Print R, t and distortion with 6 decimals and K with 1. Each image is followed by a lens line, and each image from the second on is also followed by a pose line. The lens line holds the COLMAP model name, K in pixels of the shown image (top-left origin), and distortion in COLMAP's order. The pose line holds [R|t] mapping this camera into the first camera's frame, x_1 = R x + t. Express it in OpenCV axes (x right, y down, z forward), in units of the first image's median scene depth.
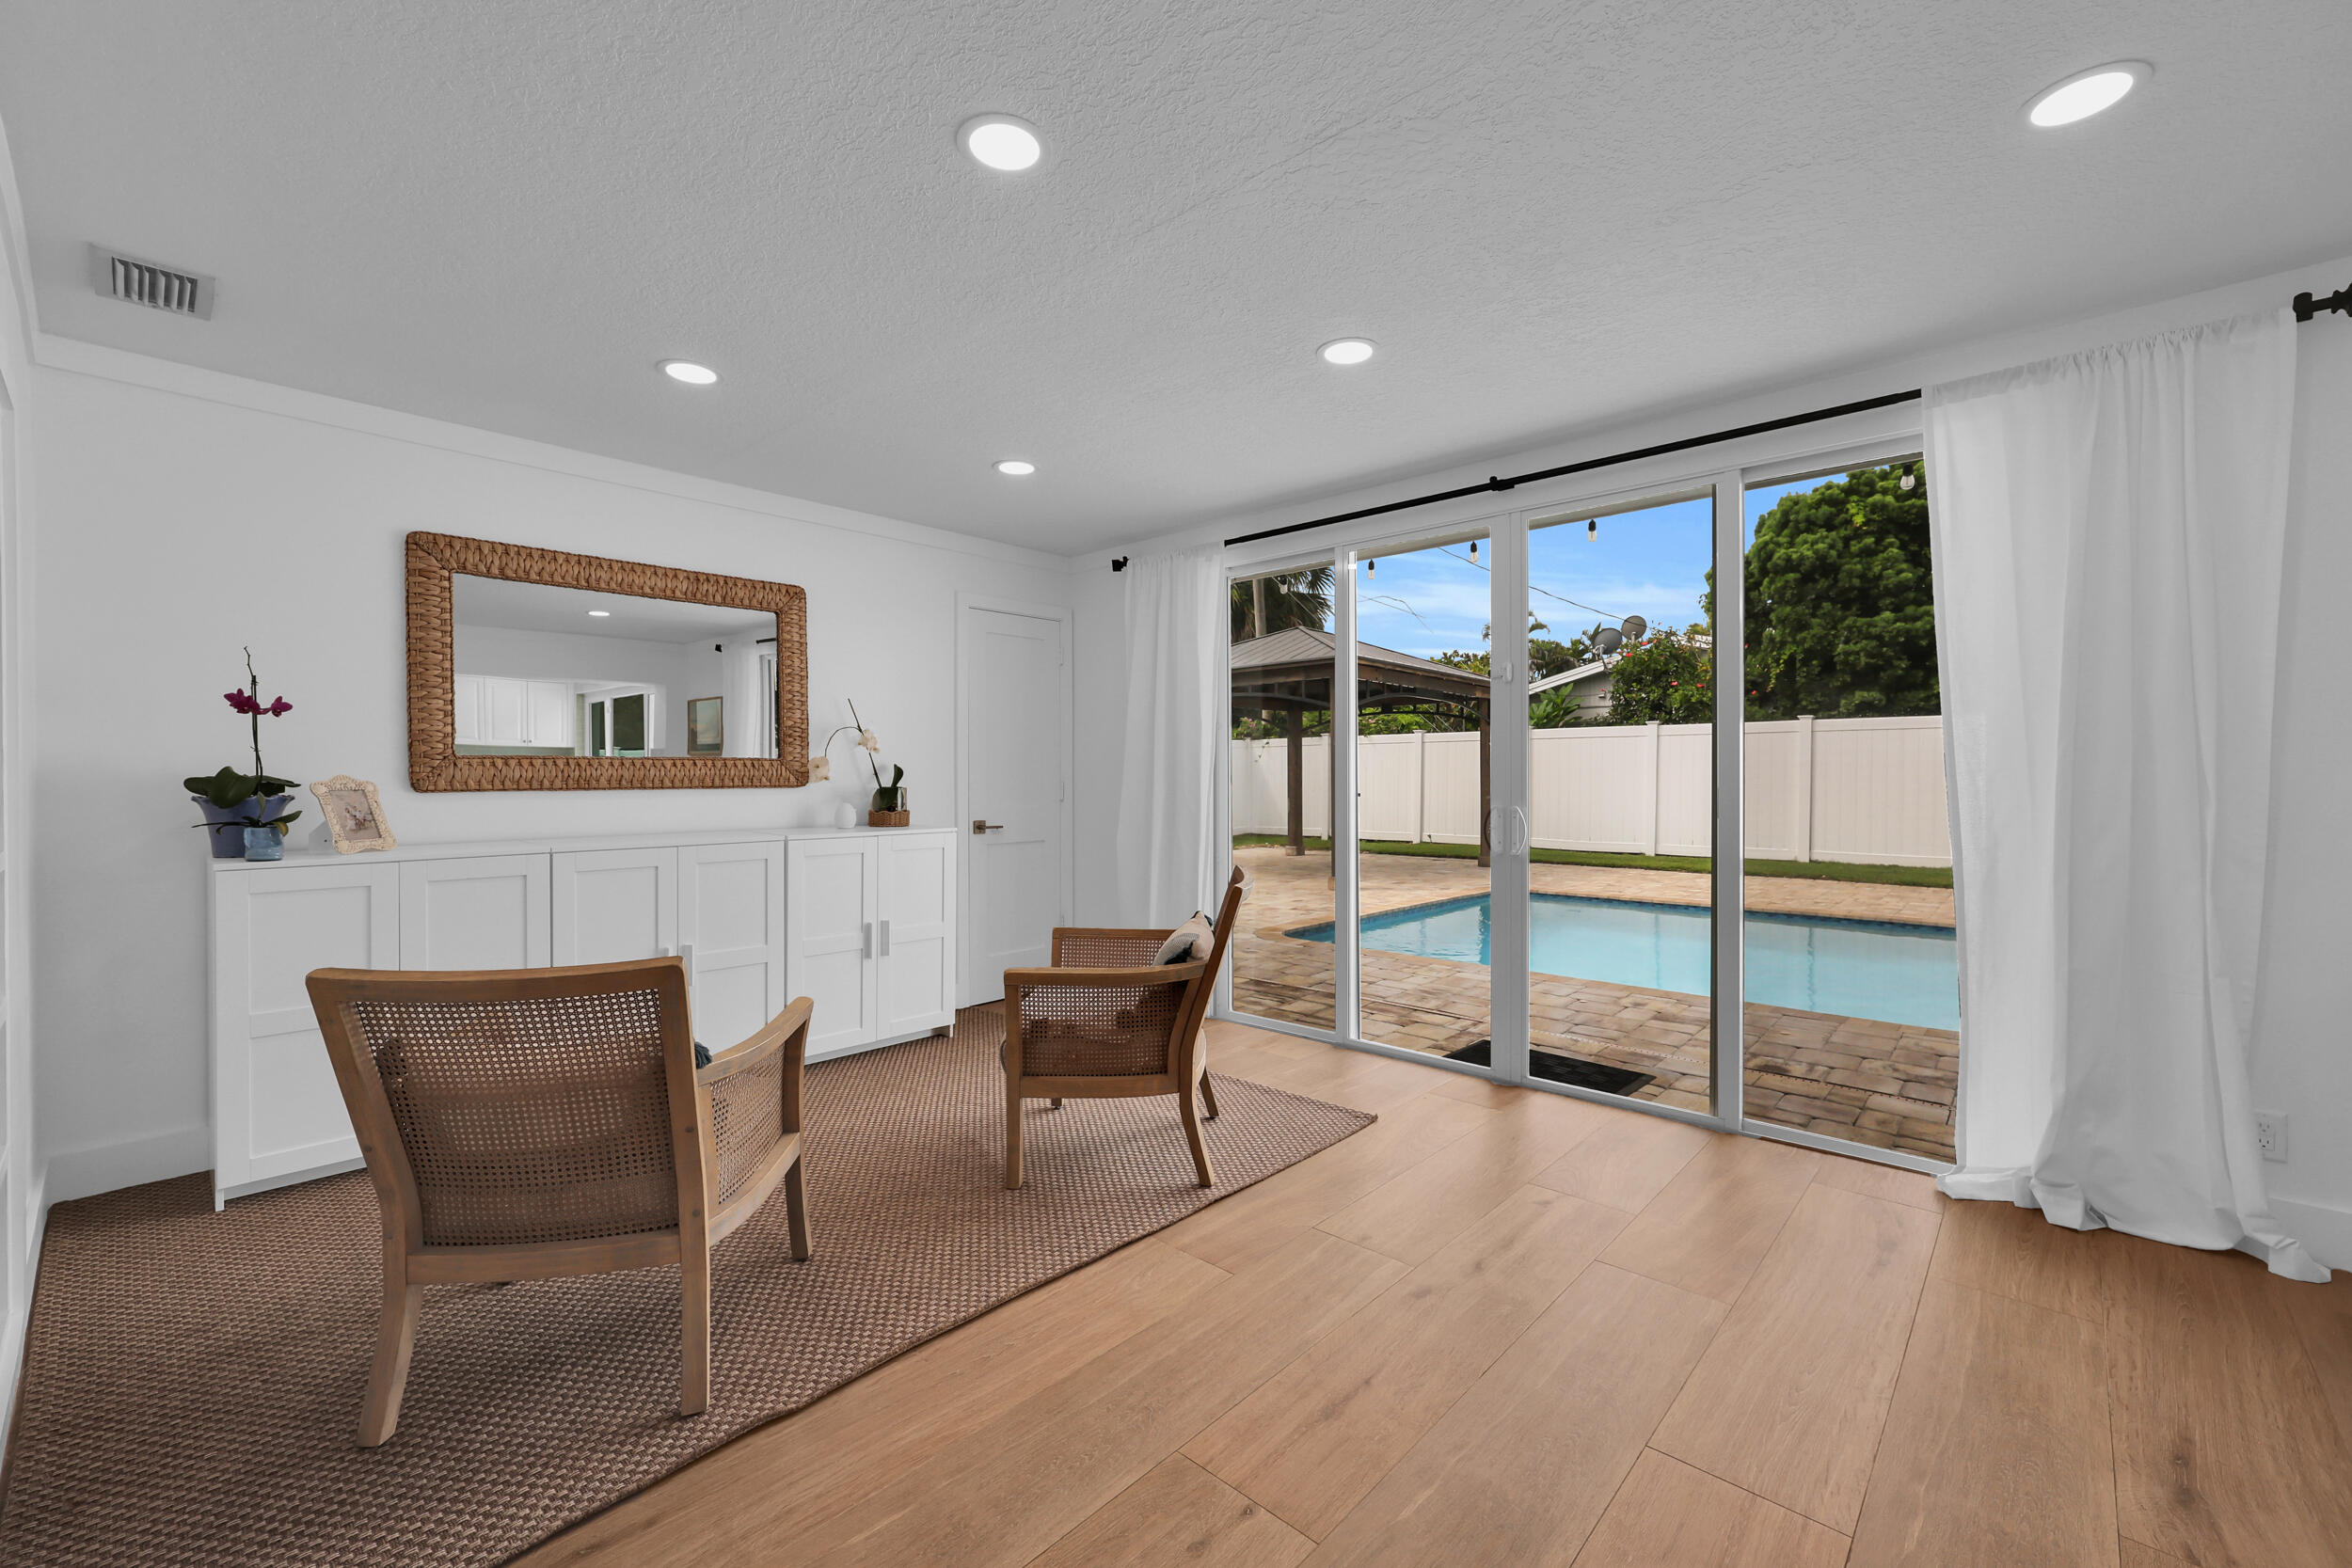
lens RADIAL K [[957.9, 0, 1146.3], [0, 957.9, 775.5], [0, 0, 1]] dist [0.002009, 0.000354]
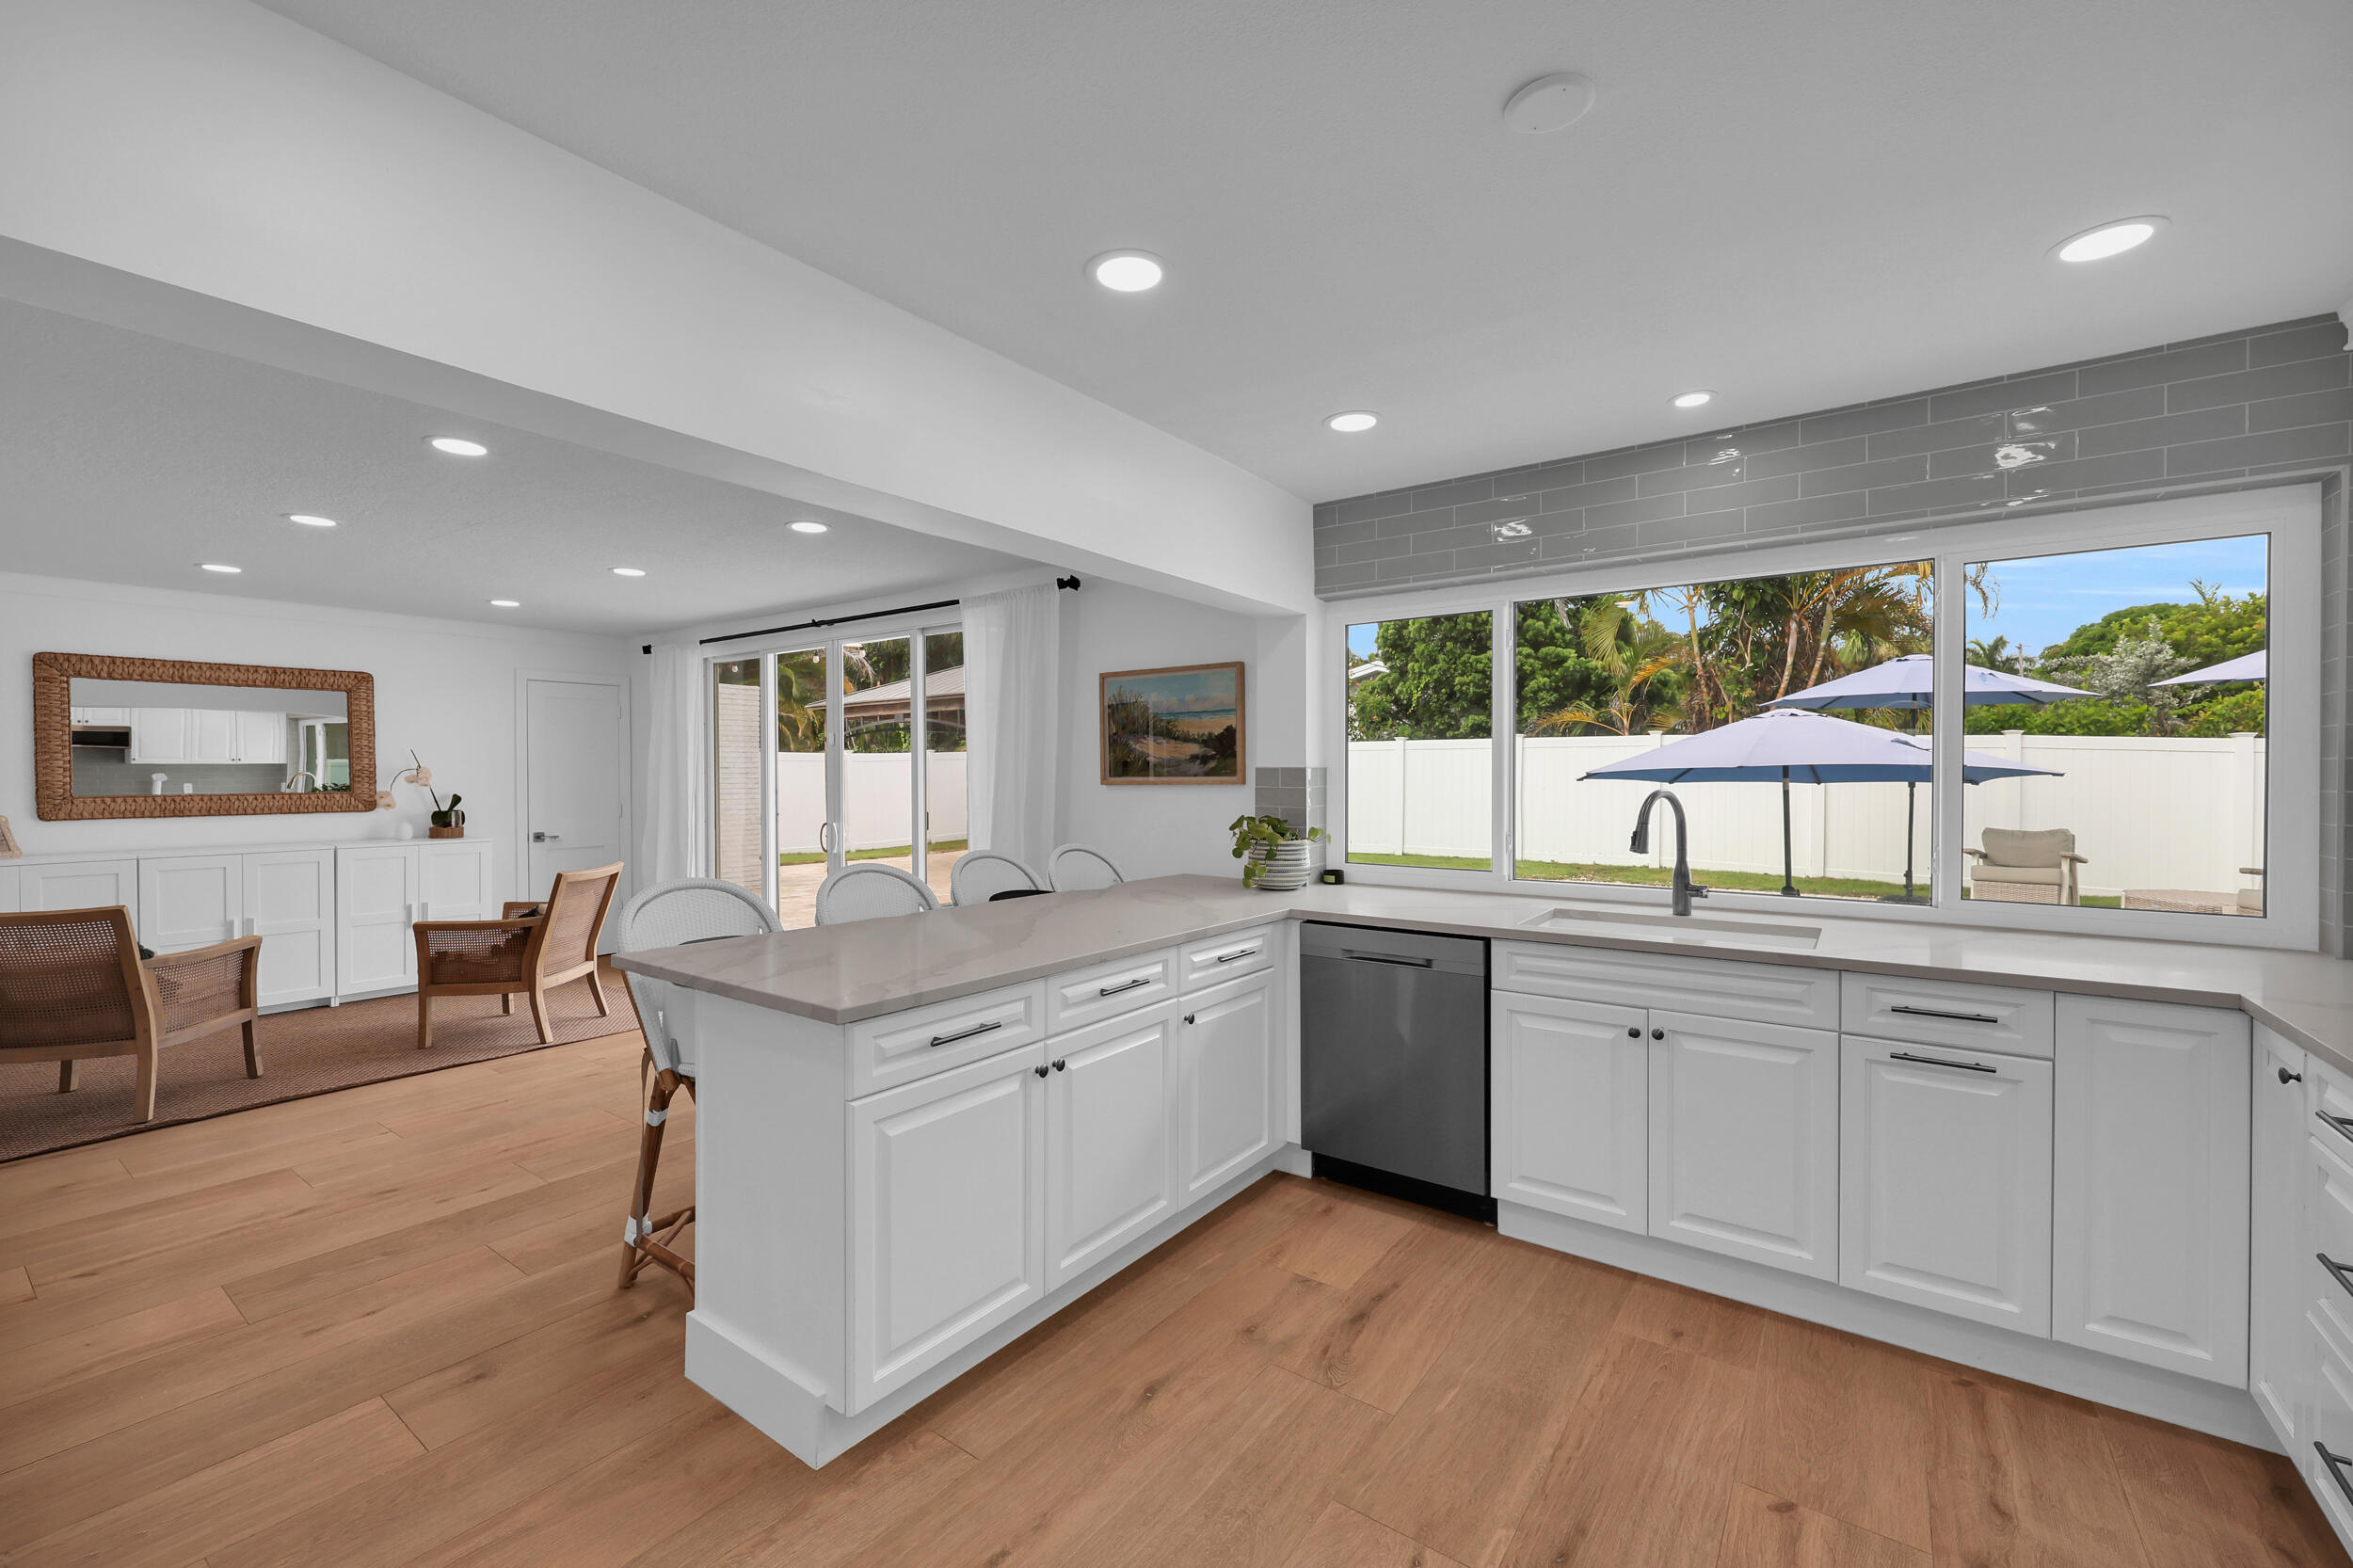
lens RADIAL K [[974.1, 0, 1171.6], [0, 974.1, 770.7], [0, 0, 1]] dist [0.000596, -0.000153]
pose [[0.990669, -0.001279, 0.136283, 0.806388], [0.001742, 0.999993, -0.003279, -0.053733], [-0.136278, 0.003486, 0.990664, -0.780795]]
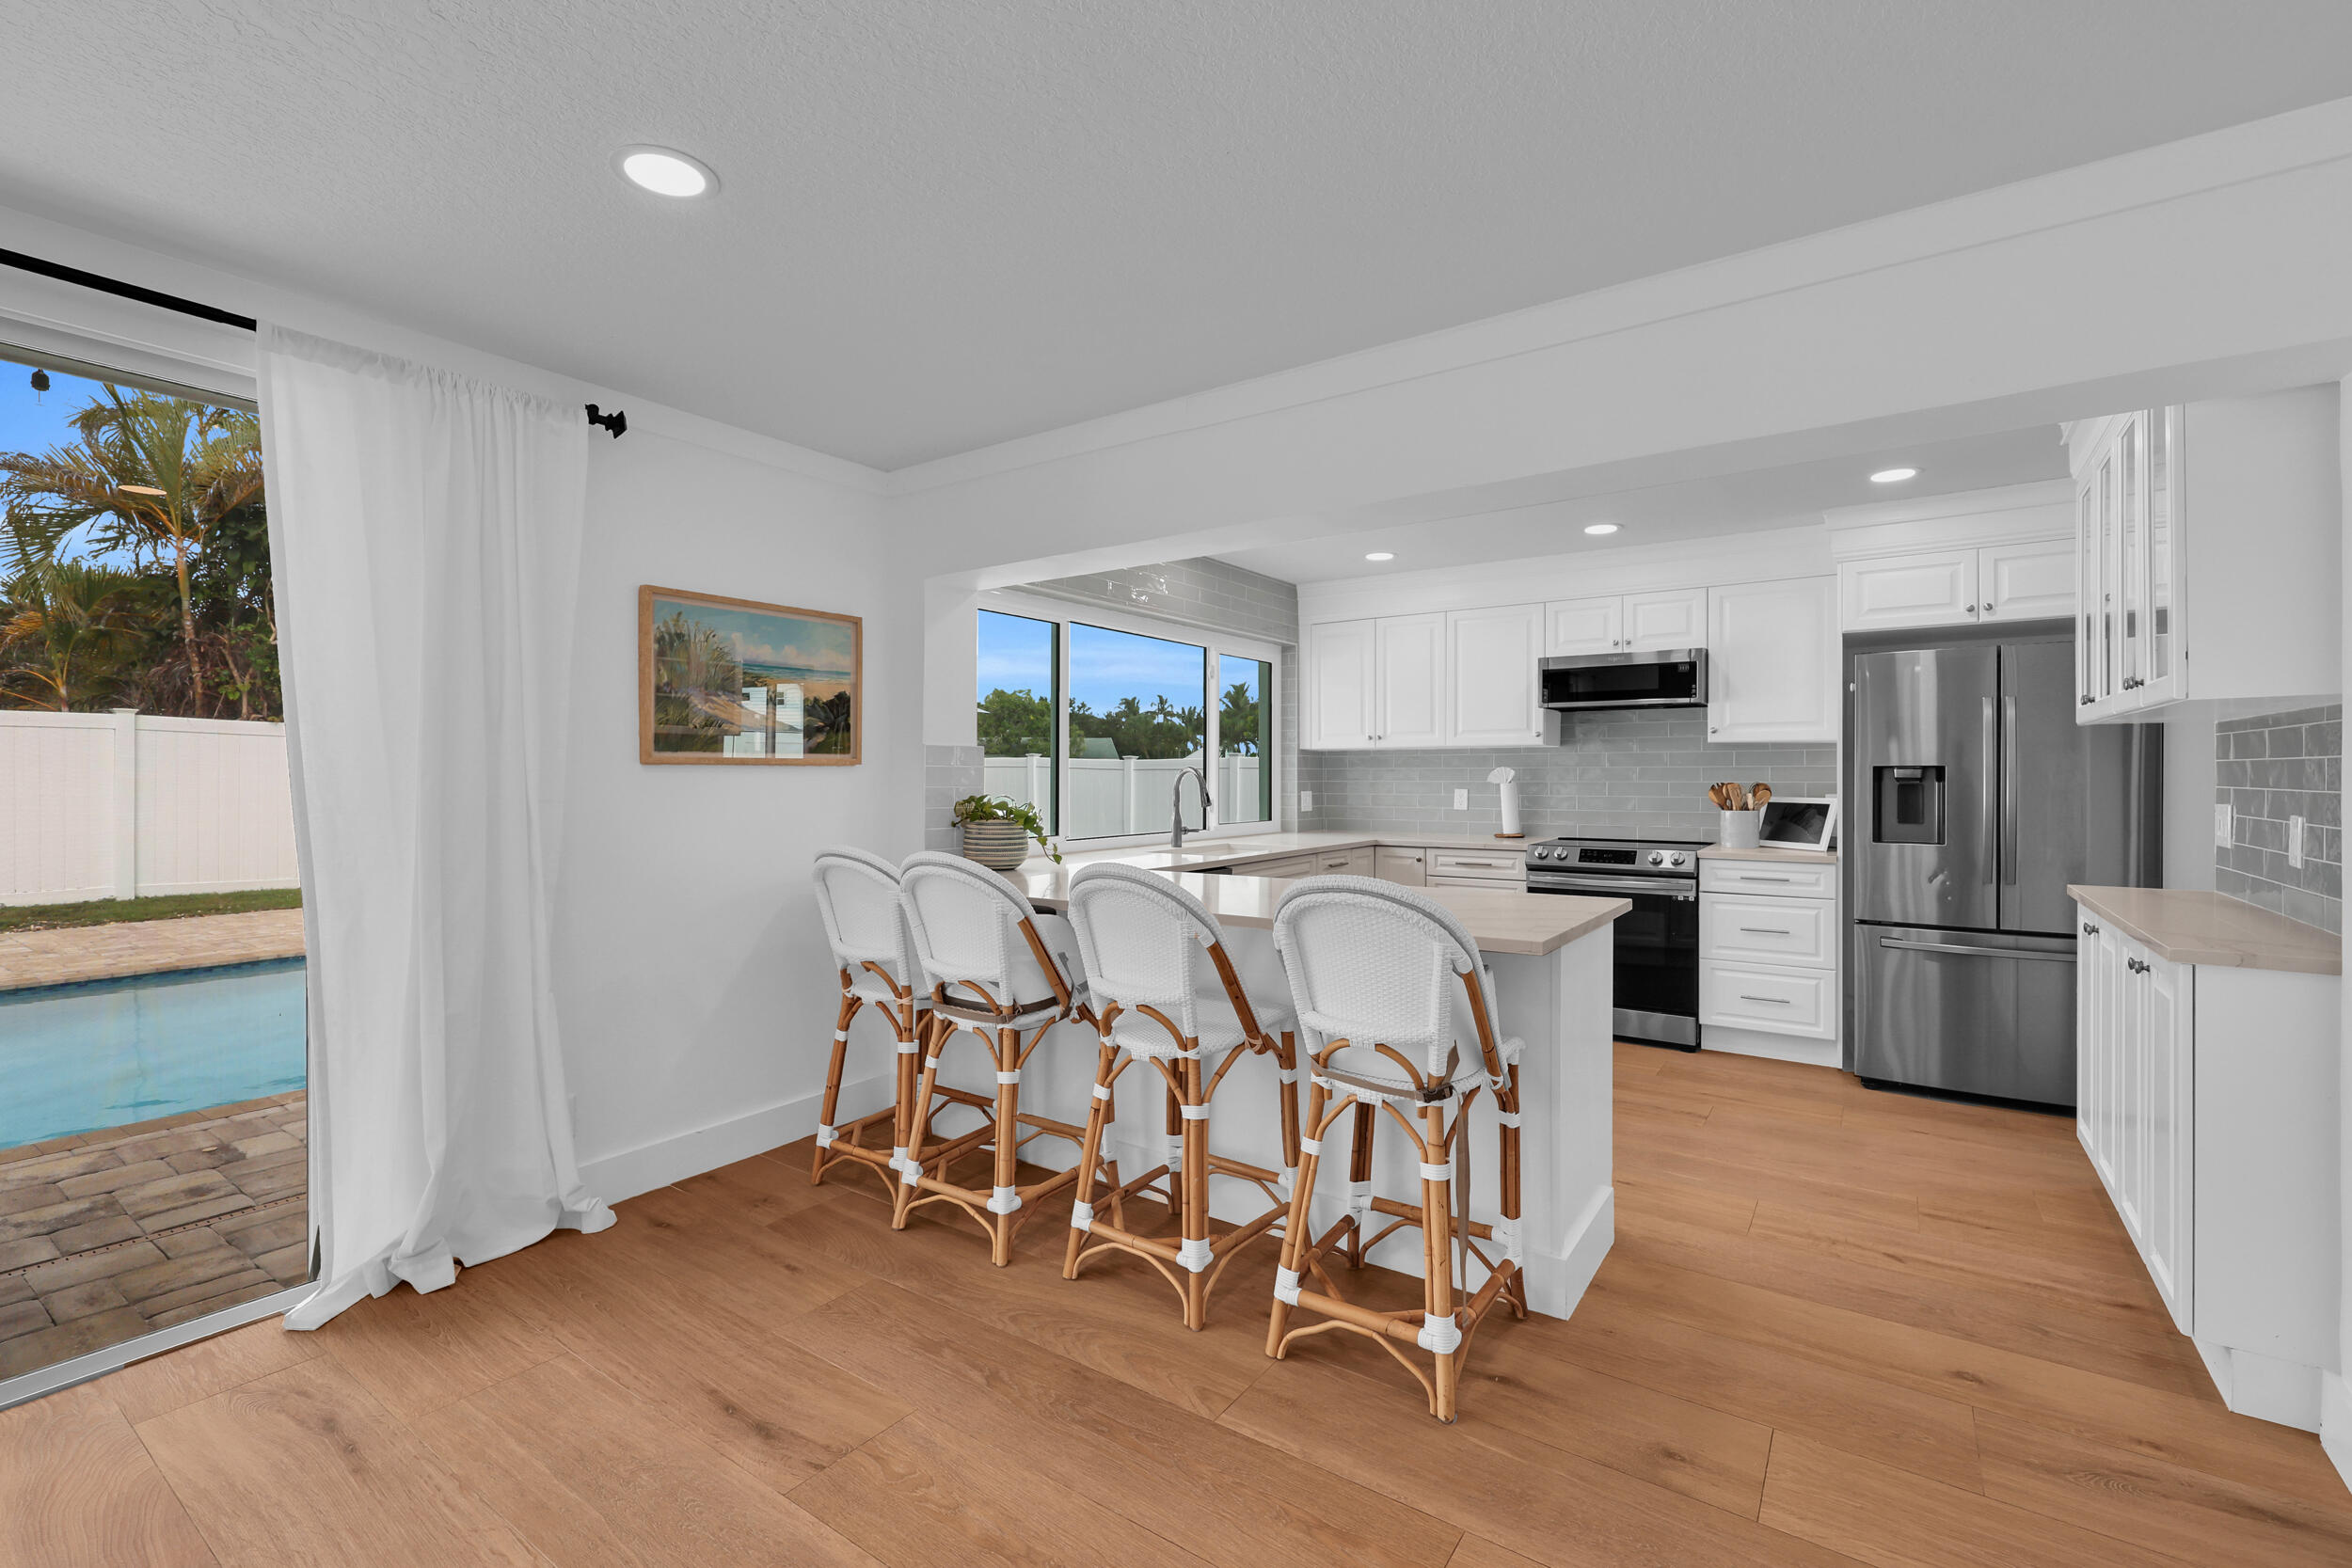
lens RADIAL K [[1018.6, 0, 1181.6], [0, 1018.6, 777.0], [0, 0, 1]] dist [-0.000519, 0.000453]
pose [[-0.164797, -0.003326, 0.986322, -0.115090], [0.001667, 0.999992, 0.003650, -0.028485], [-0.986326, 0.002246, -0.164790, 0.336343]]
